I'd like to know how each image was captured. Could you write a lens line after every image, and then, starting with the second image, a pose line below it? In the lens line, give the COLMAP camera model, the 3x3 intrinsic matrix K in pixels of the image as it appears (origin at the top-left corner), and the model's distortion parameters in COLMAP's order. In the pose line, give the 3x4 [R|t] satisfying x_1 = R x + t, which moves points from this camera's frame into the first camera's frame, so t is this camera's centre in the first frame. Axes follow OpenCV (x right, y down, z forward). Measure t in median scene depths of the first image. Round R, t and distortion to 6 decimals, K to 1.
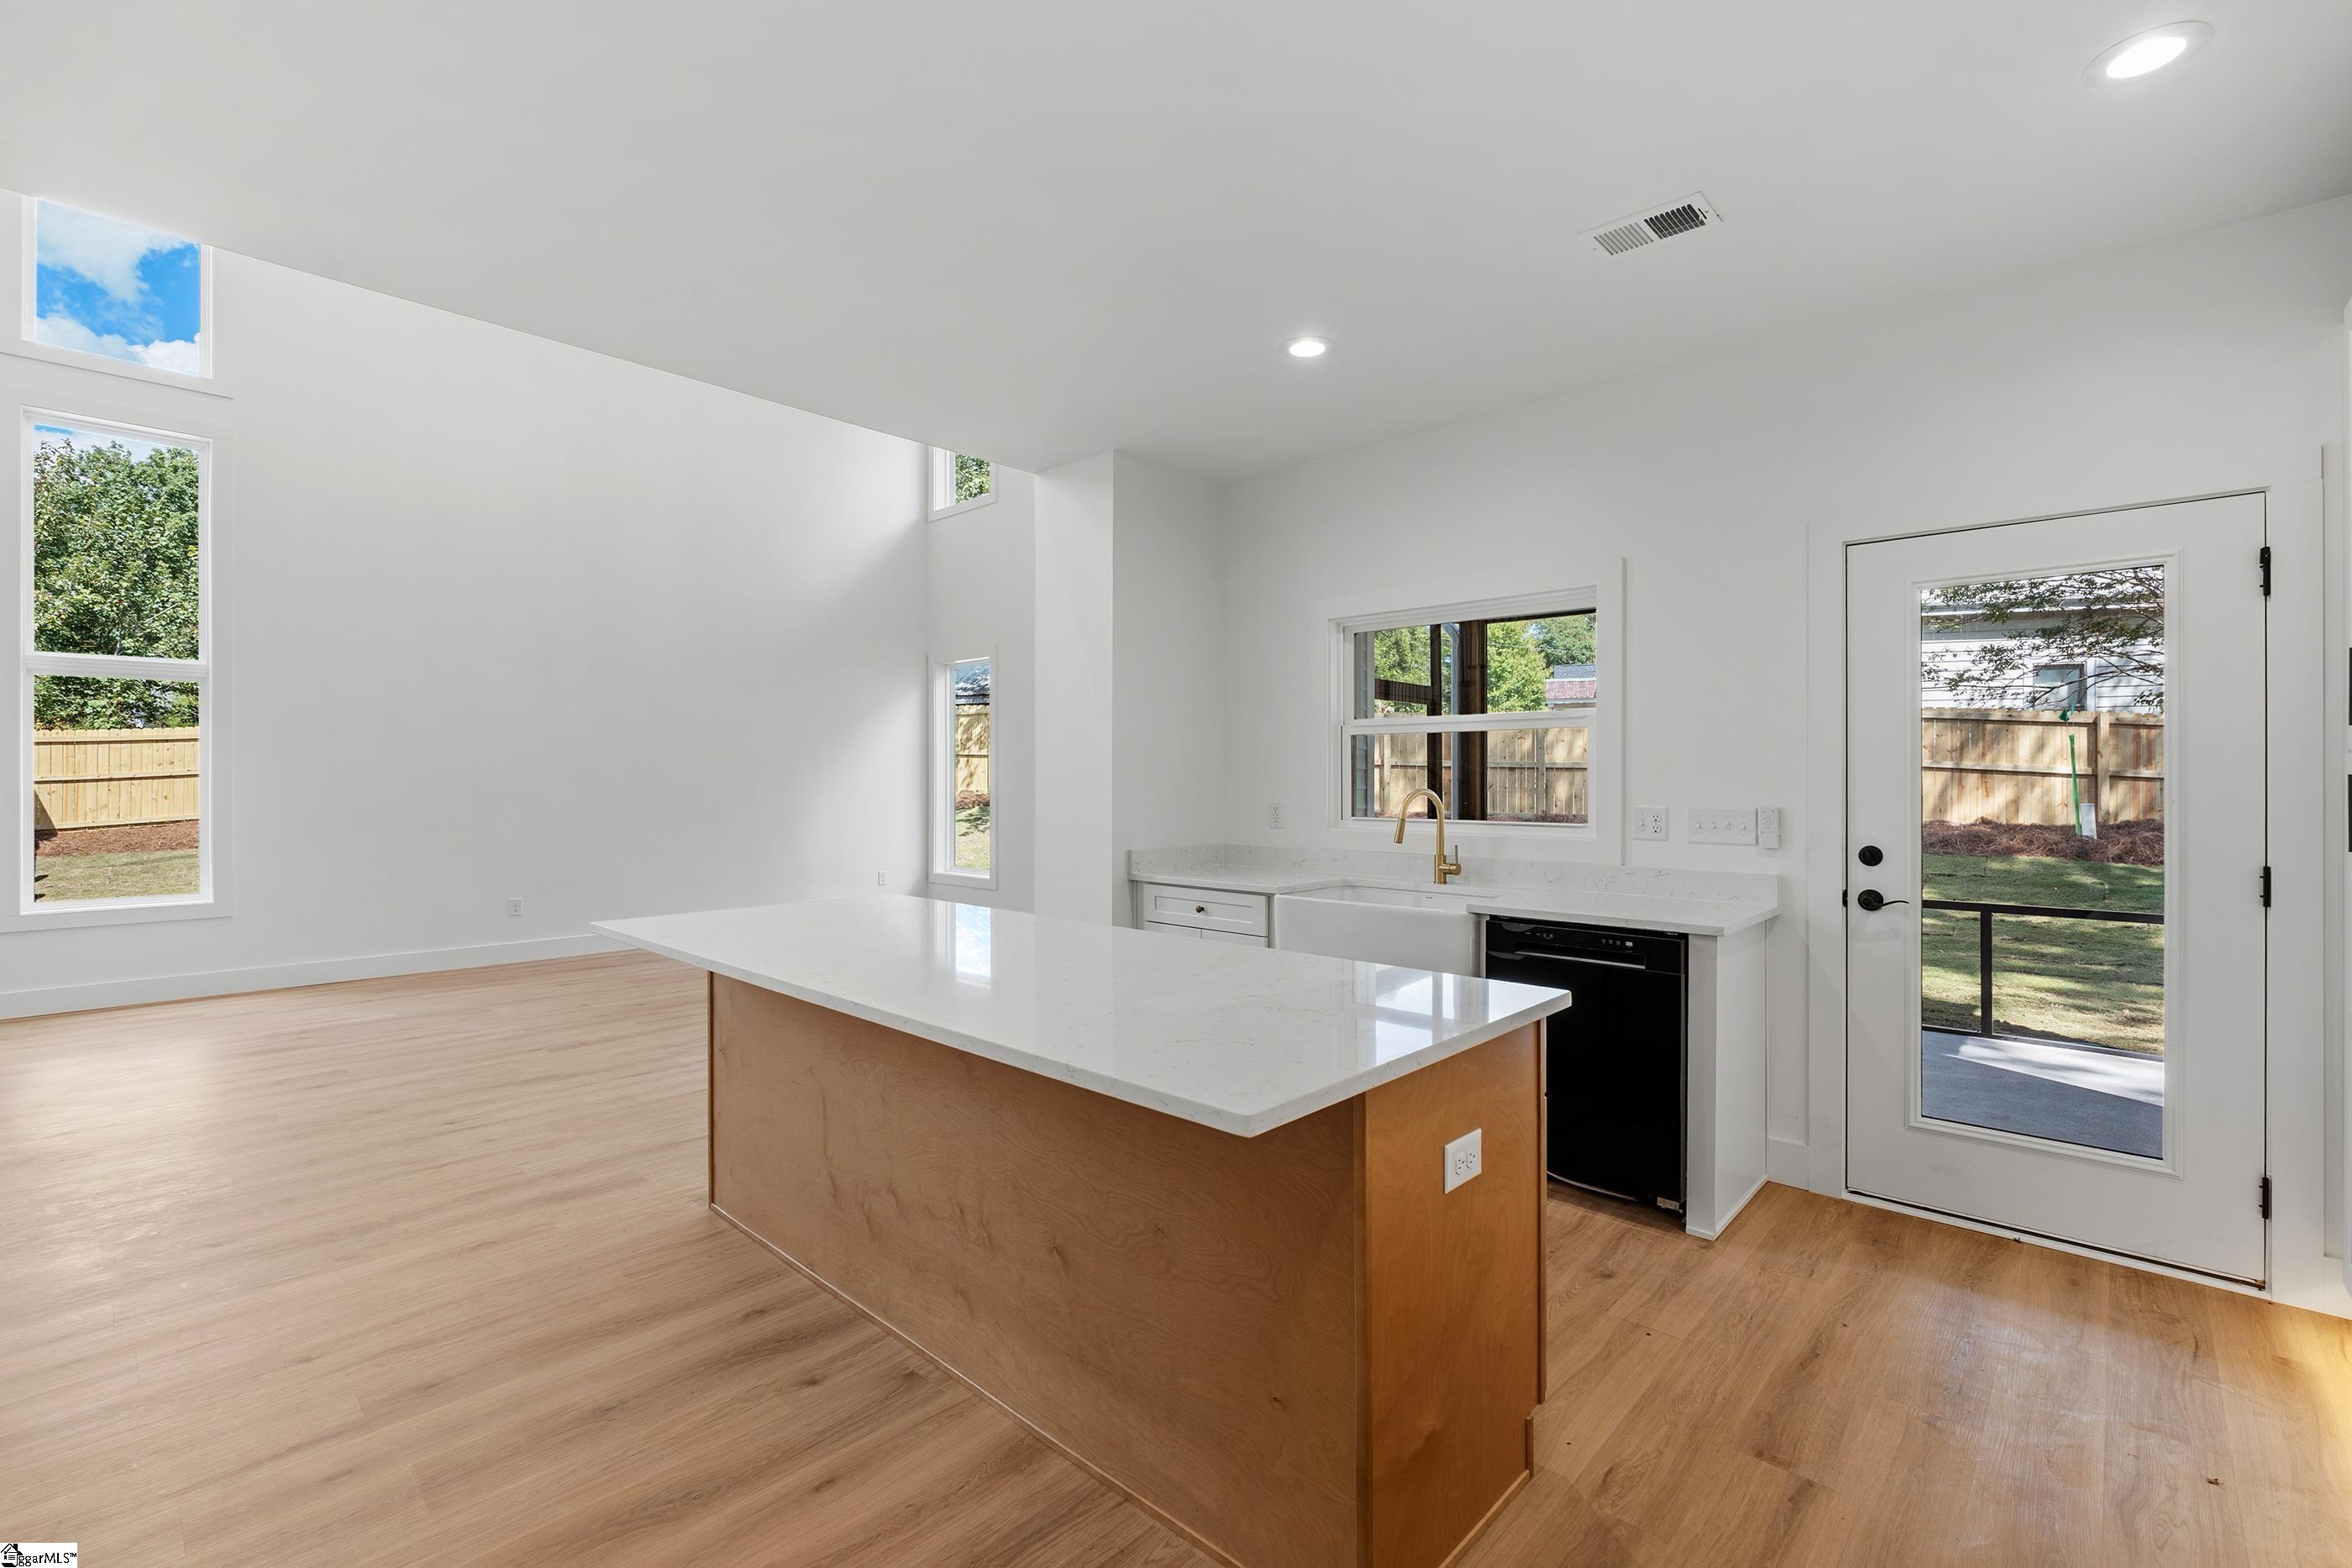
lens RADIAL K [[1022.3, 0, 1177.4], [0, 1022.3, 777.5], [0, 0, 1]] dist [-0.009848, 0.002075]
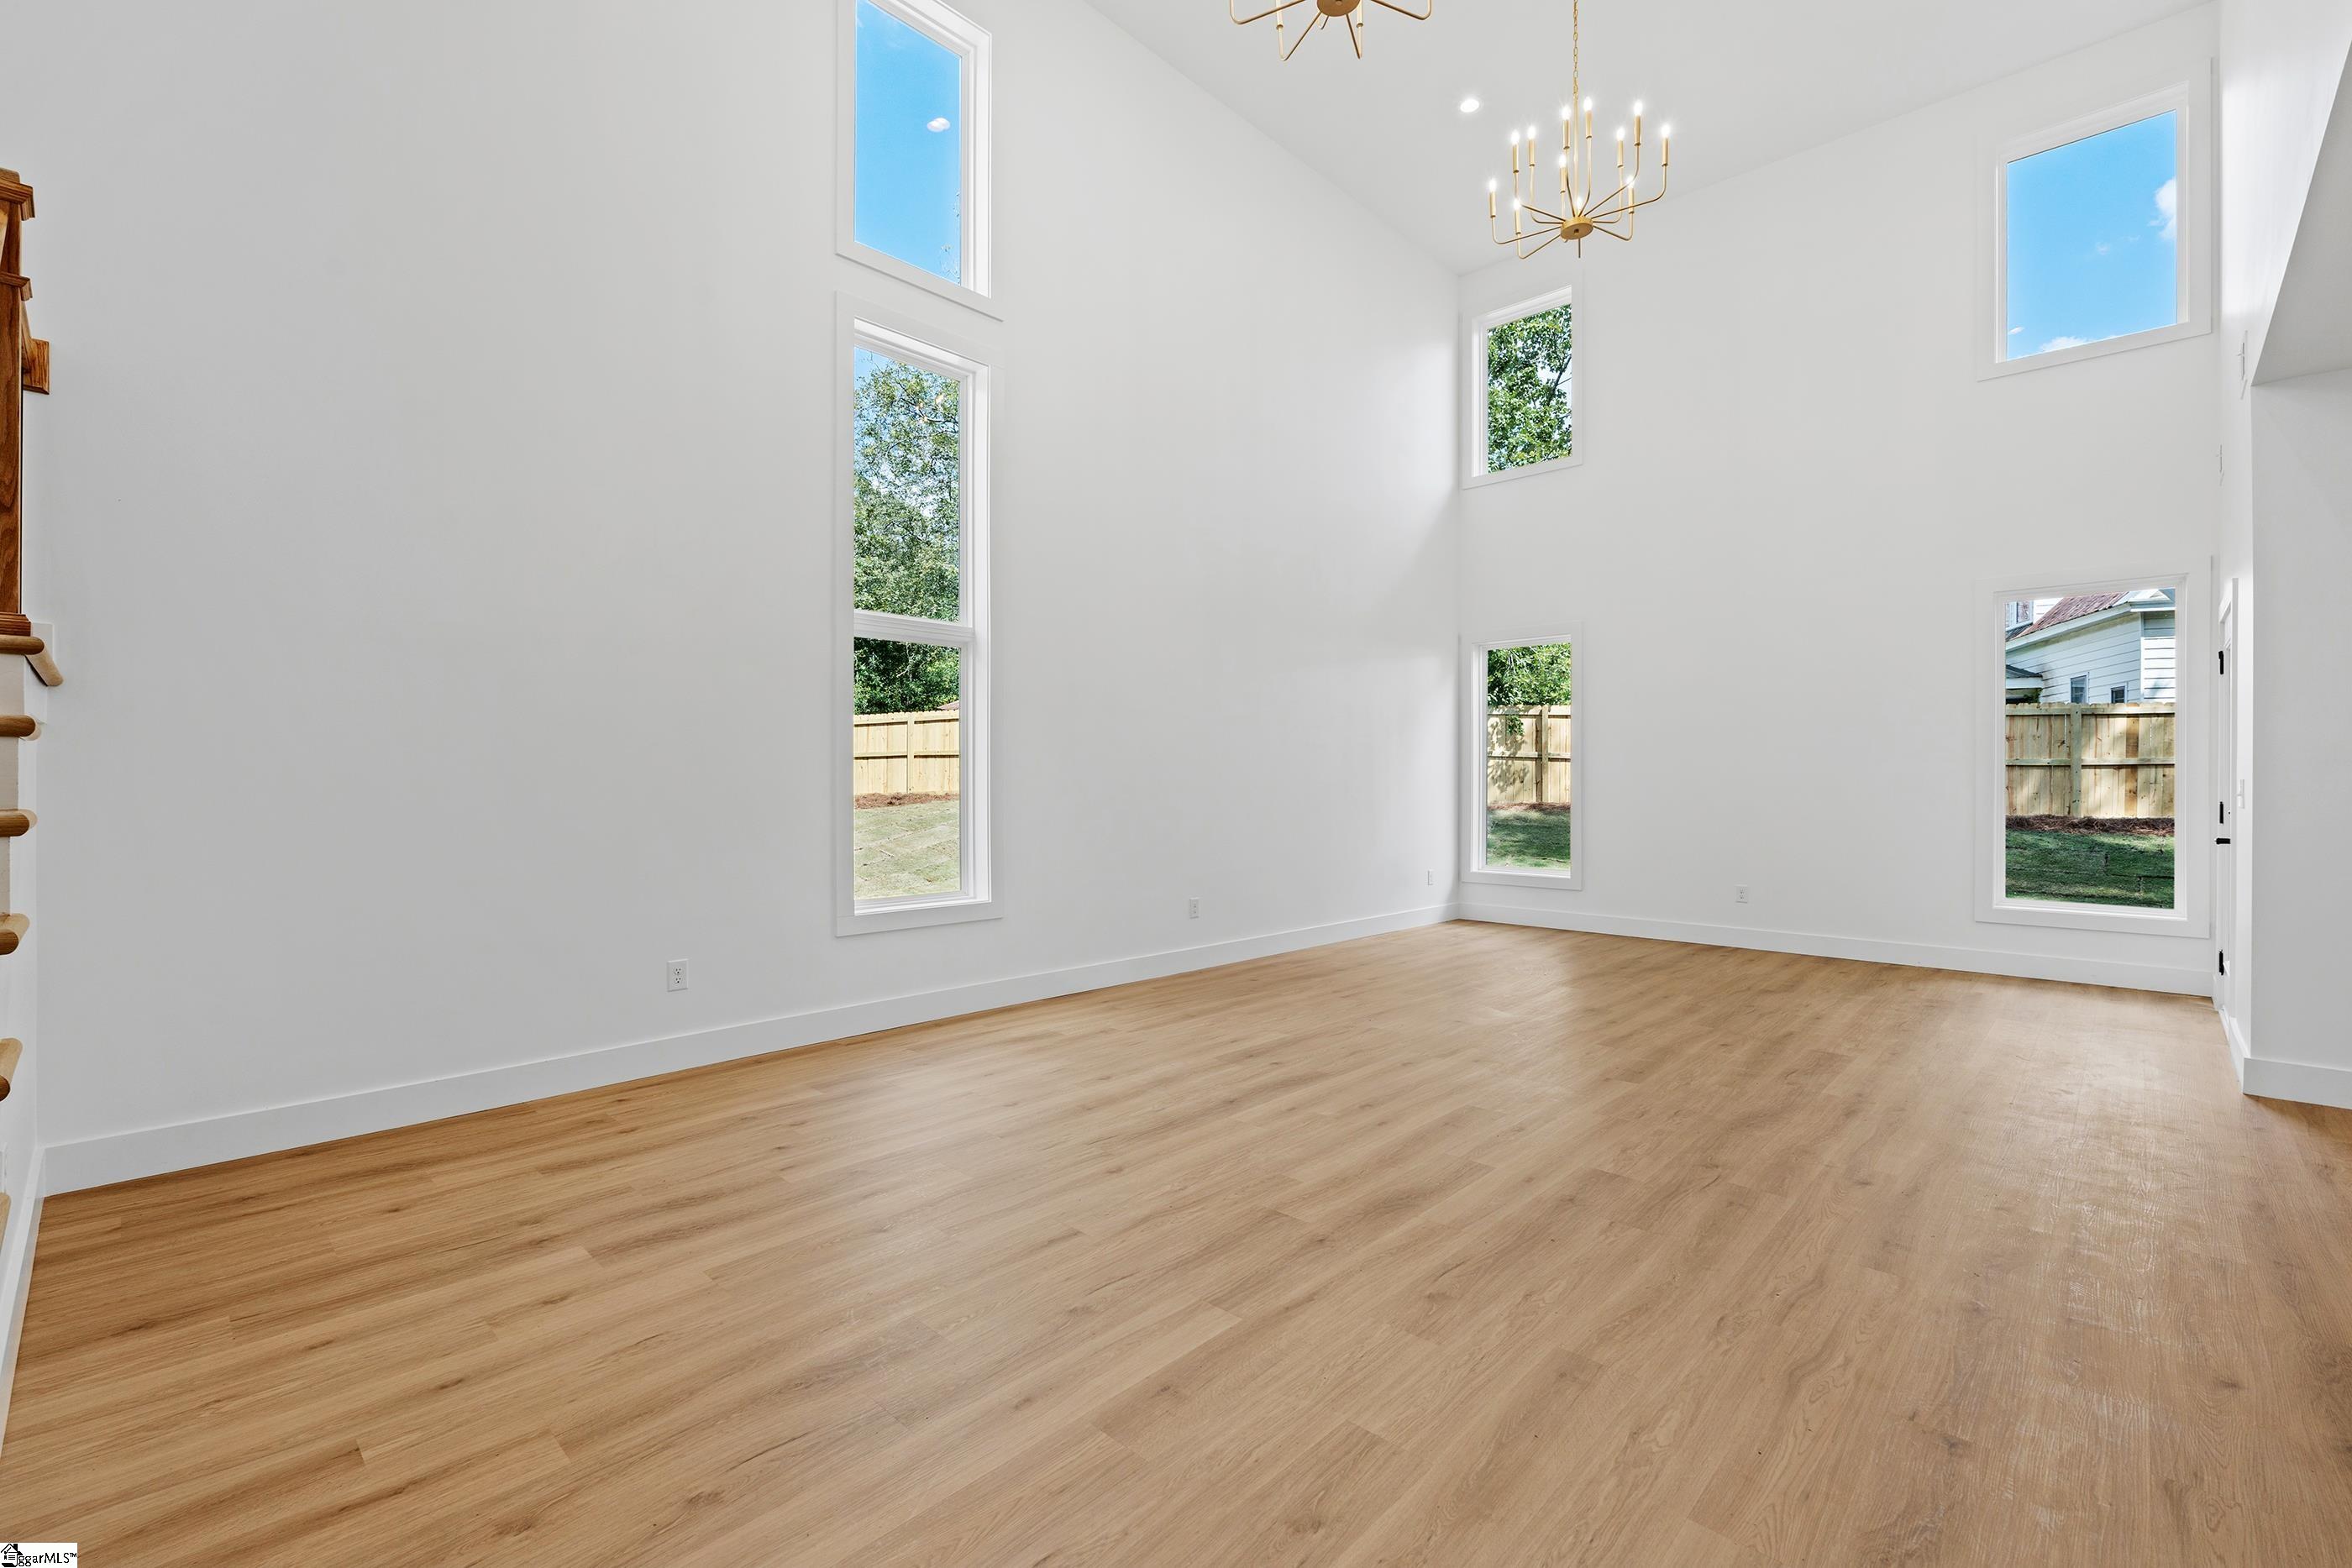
lens RADIAL K [[1022.3, 0, 1170.7], [0, 1022.3, 779.4], [0, 0, 1]] dist [-0.009848, 0.002075]
pose [[0.999904, 0.002272, -0.013638, -1.548975], [-0.002265, 0.999997, 0.000529, 0.033187], [0.013639, -0.000498, 0.999907, 0.251440]]
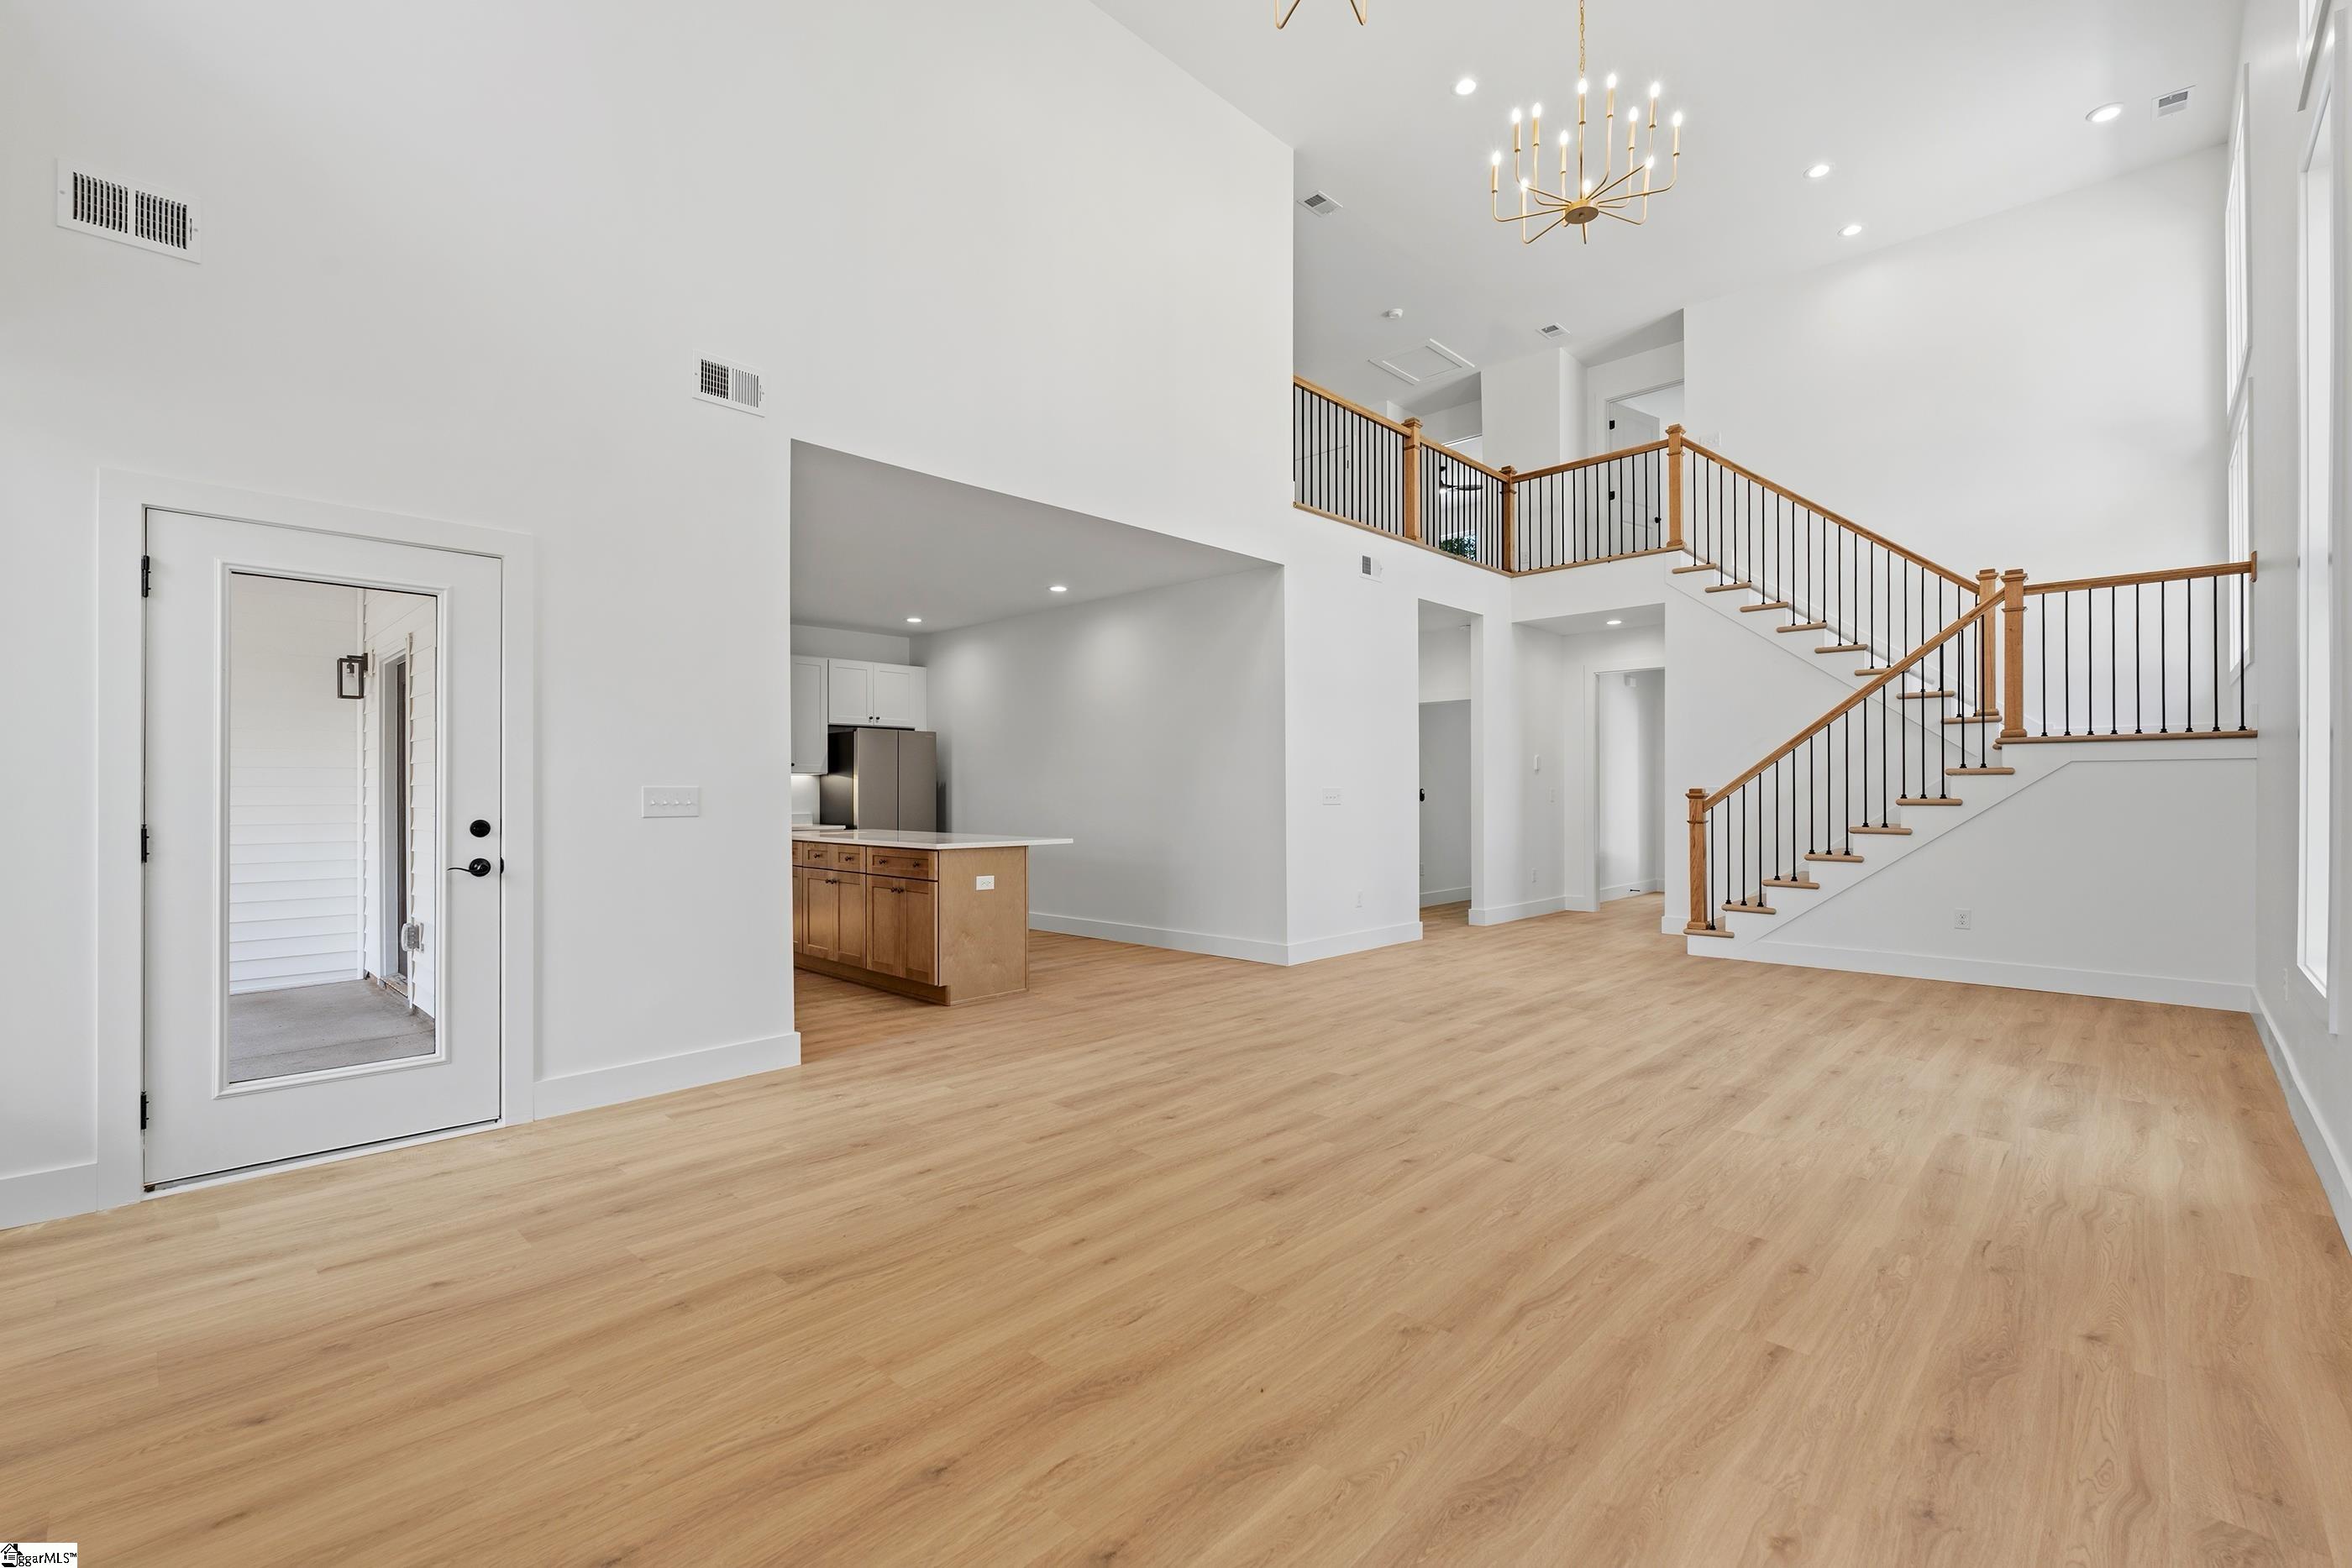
lens RADIAL K [[1022.3, 0, 1180.8], [0, 1022.3, 789.4], [0, 0, 1]] dist [-0.009848, 0.002075]
pose [[-0.999936, 0.001726, 0.011145, -0.777985], [0.001692, 0.999994, -0.003055, 0.040063], [-0.011150, -0.003036, -0.999933, 2.973106]]
